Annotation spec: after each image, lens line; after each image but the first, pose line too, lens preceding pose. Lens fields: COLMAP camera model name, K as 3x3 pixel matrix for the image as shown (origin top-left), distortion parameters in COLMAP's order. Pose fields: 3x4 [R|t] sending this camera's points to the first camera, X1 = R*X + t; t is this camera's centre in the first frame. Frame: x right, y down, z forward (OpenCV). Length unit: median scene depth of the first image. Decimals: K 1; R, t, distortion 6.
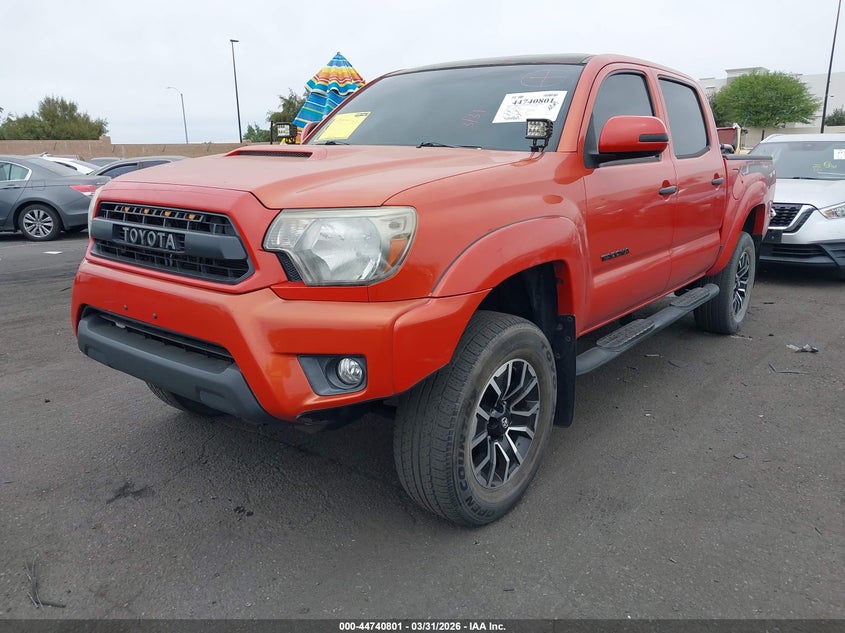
lens RADIAL K [[673.3, 0, 422.5], [0, 673.3, 316.5], [0, 0, 1]] dist [0.001196, 0.003117]
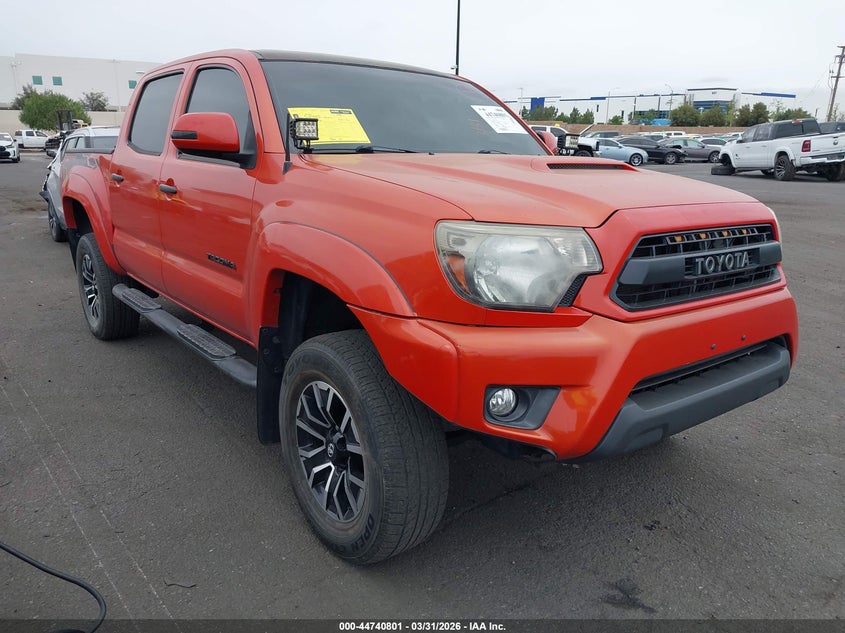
lens RADIAL K [[673.3, 0, 422.5], [0, 673.3, 316.5], [0, 0, 1]] dist [0.001196, 0.003117]
pose [[0.234667, -0.236811, 0.942790, -1.267053], [0.215407, 0.958428, 0.187123, -0.279690], [-0.947909, 0.159171, 0.275922, 1.042337]]
